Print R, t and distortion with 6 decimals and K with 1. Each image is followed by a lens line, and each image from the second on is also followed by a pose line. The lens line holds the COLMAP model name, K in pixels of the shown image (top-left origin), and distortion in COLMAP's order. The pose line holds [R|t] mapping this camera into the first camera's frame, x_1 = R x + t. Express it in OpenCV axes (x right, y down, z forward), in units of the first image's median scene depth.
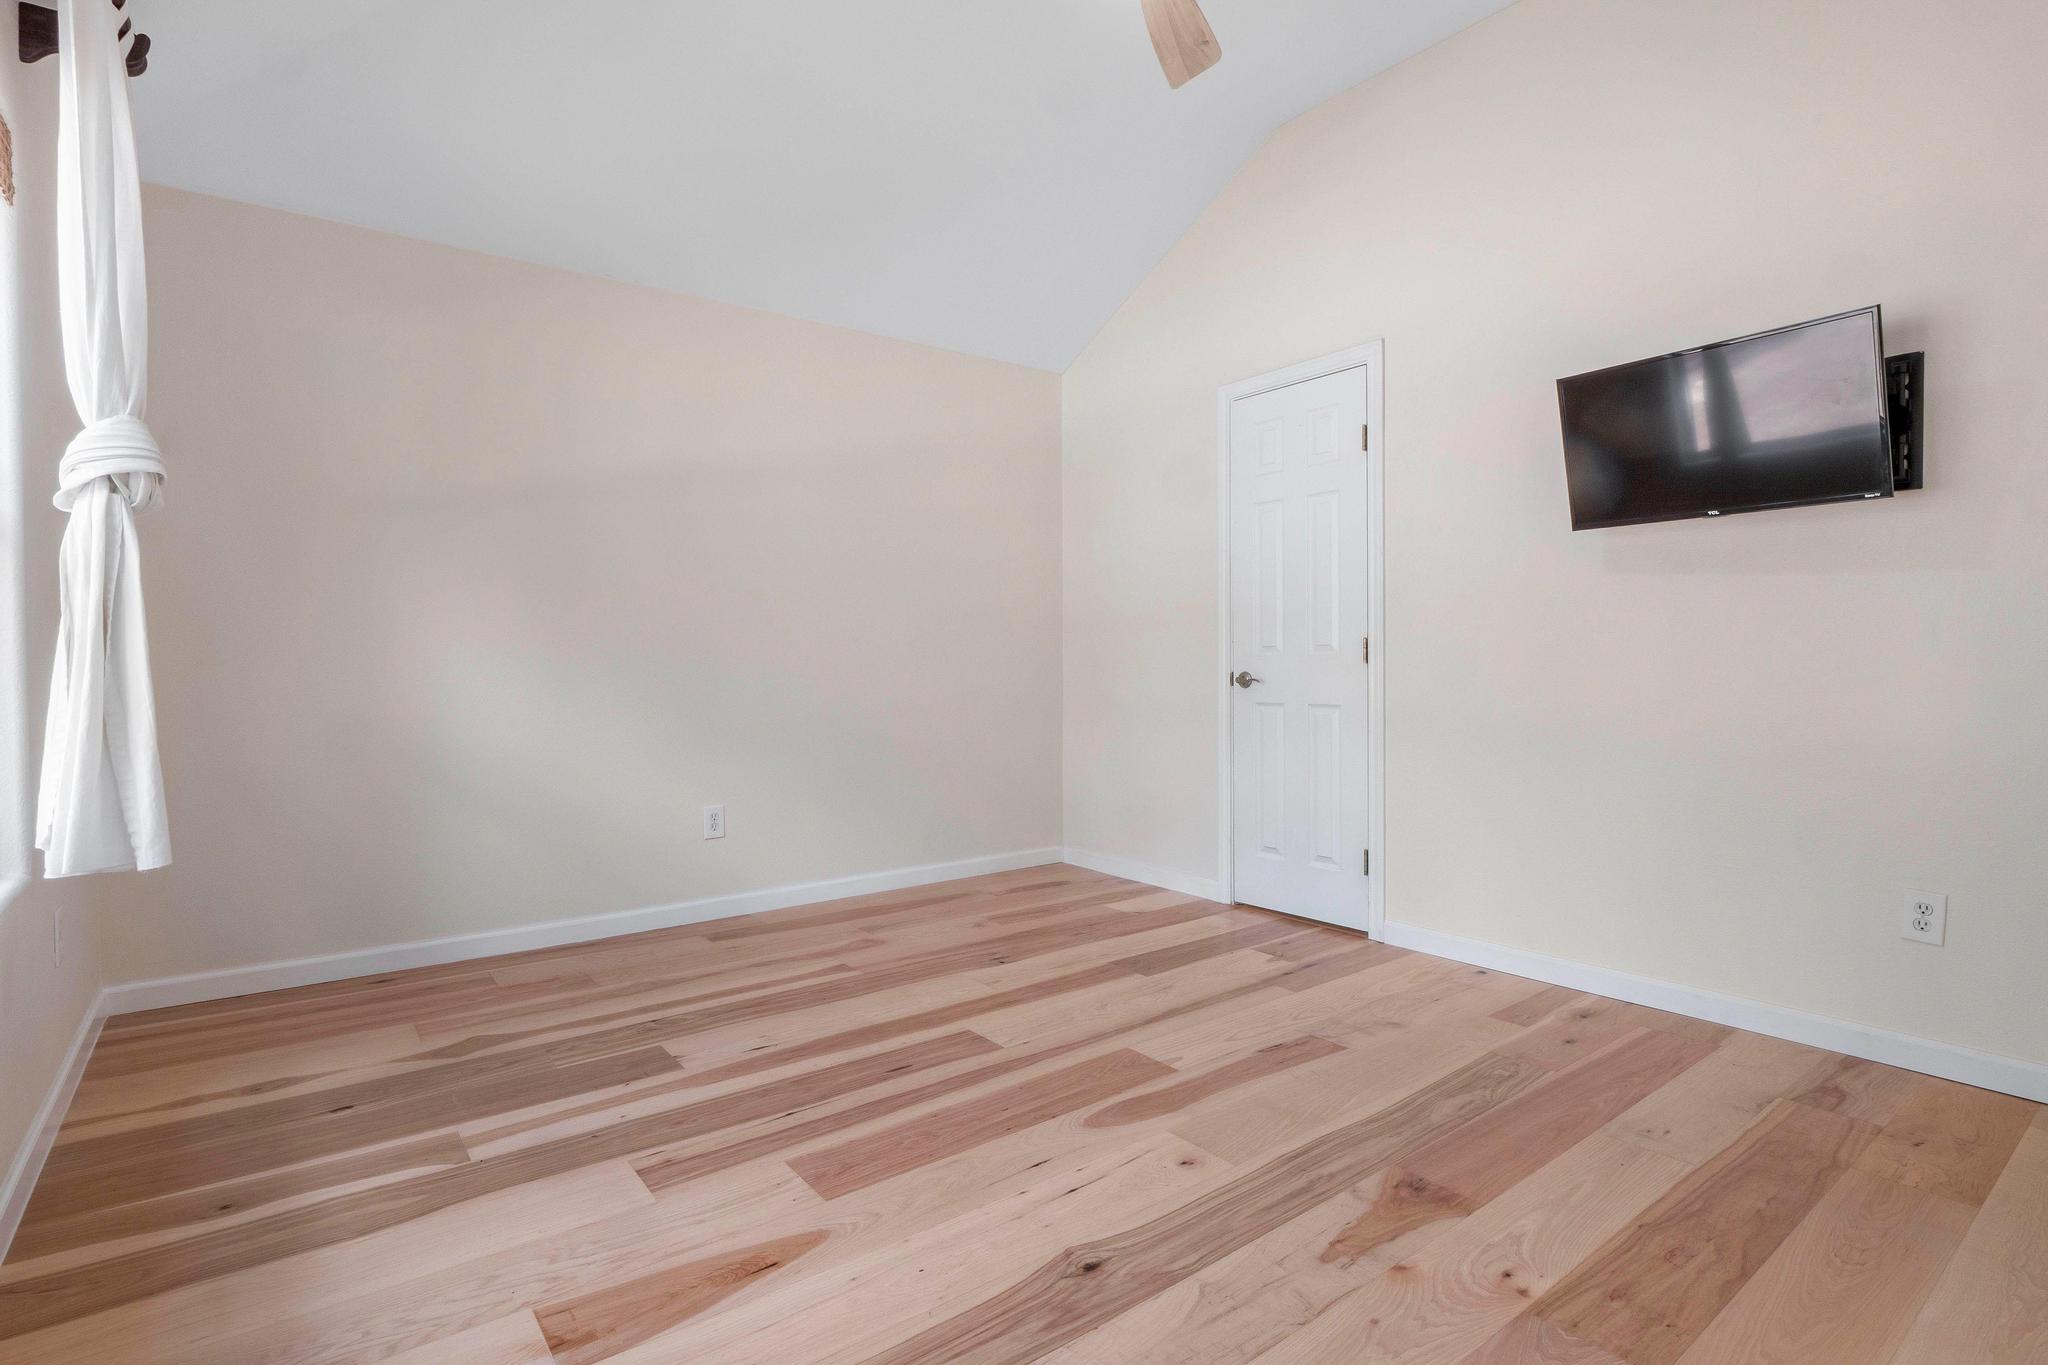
lens RADIAL K [[999.3, 0, 1024.5], [0, 999.3, 678.1], [0, 0, 1]] dist [-0.001260, -0.007150]
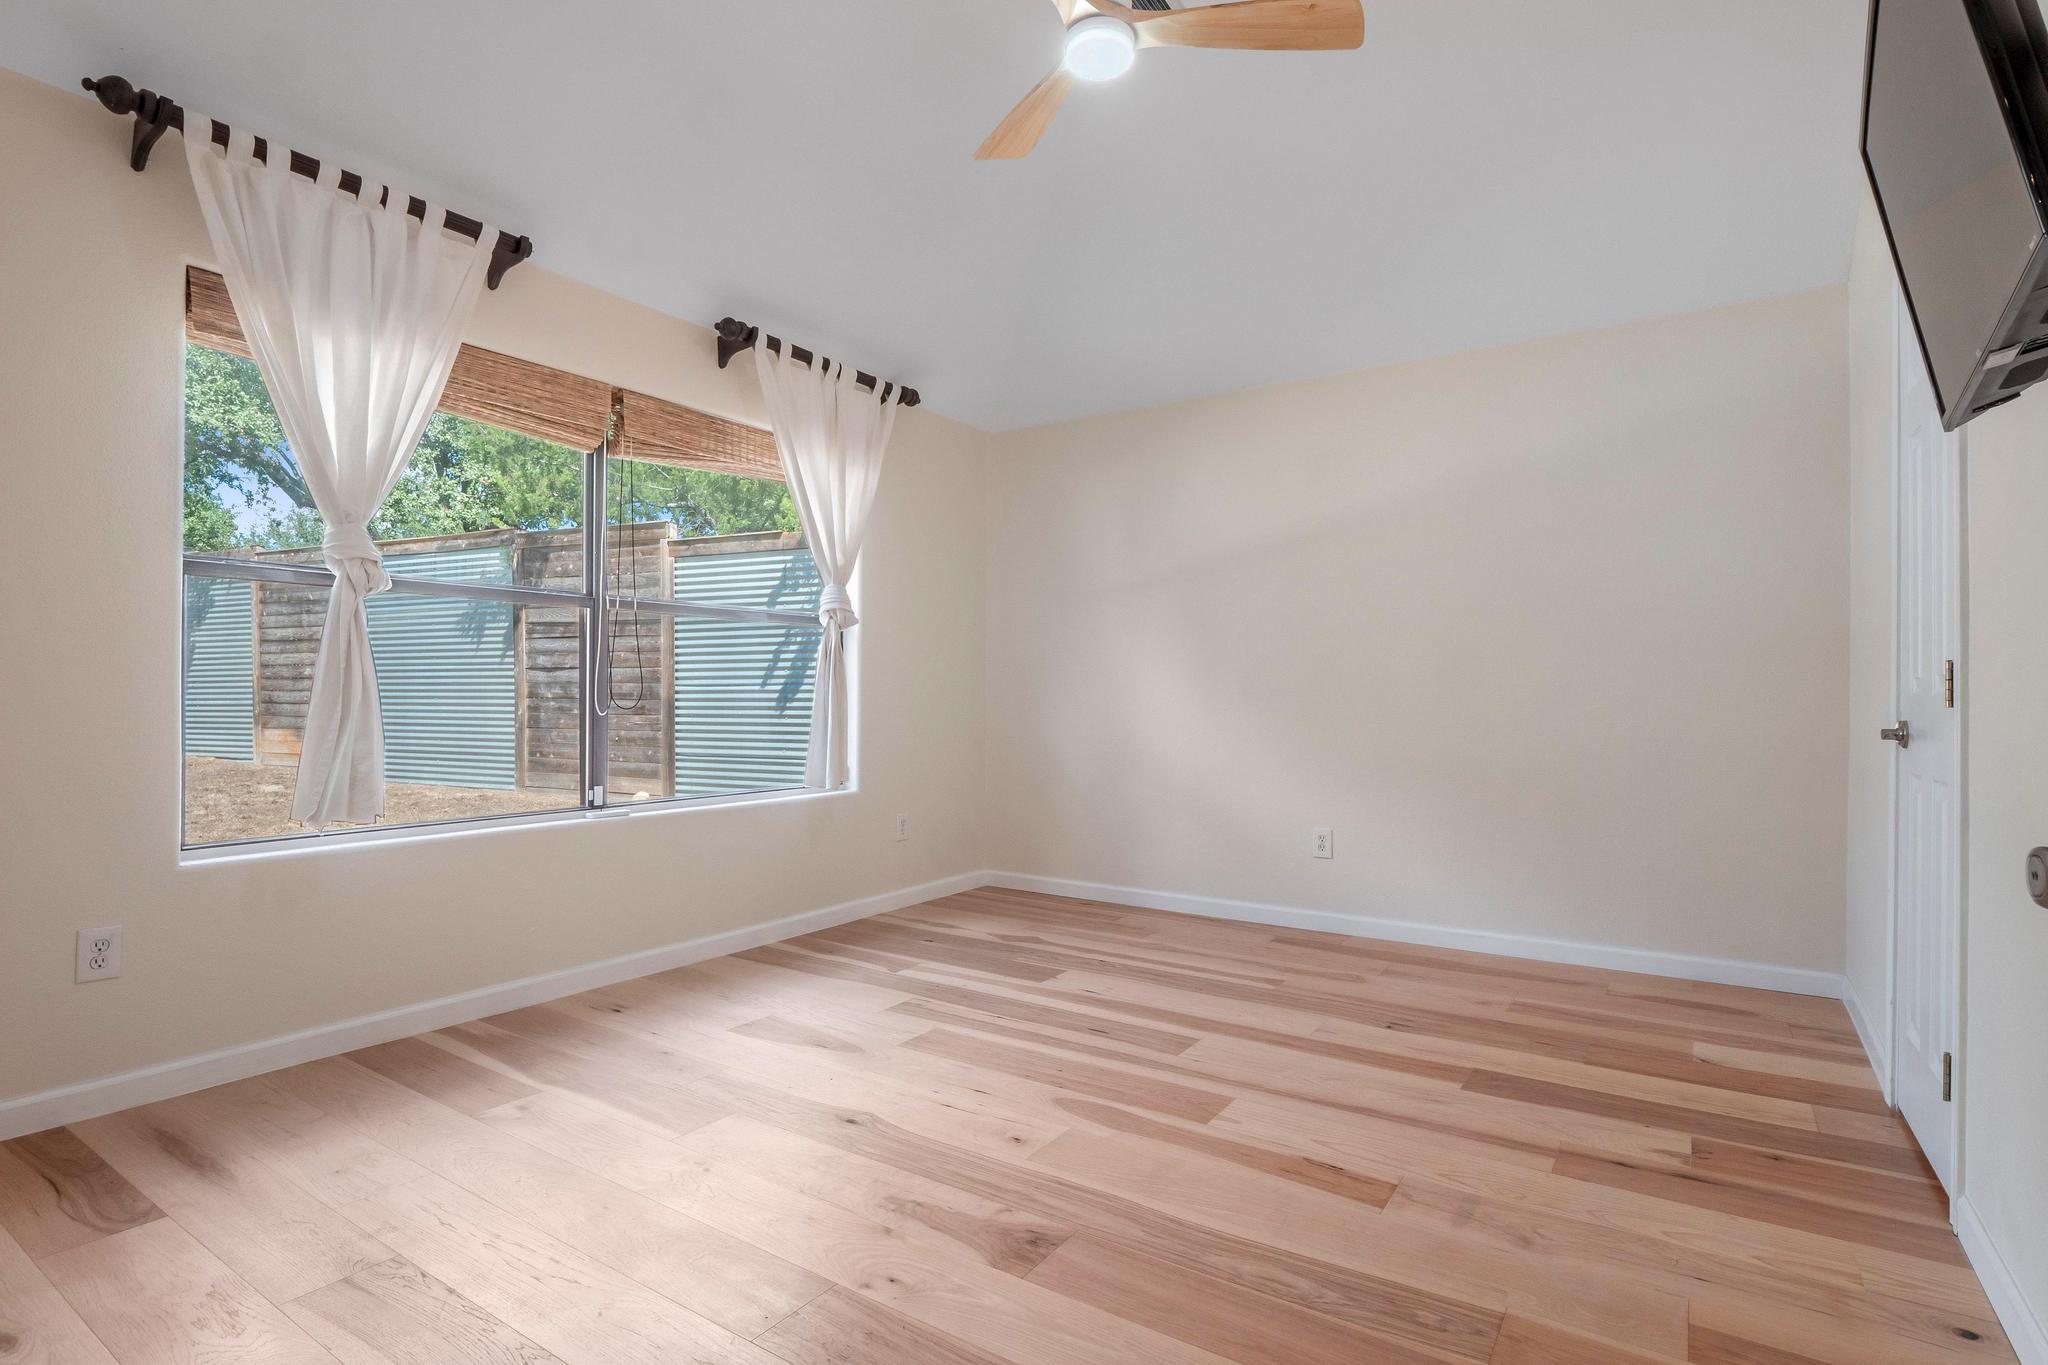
lens RADIAL K [[999.3, 0, 1024.5], [0, 999.3, 678.1], [0, 0, 1]] dist [-0.001260, -0.007150]
pose [[0.328528, -0.011279, -0.944427, 0.975457], [-0.027163, 0.999402, -0.021384, -0.010192], [0.944104, 0.032679, 0.328025, 0.488527]]
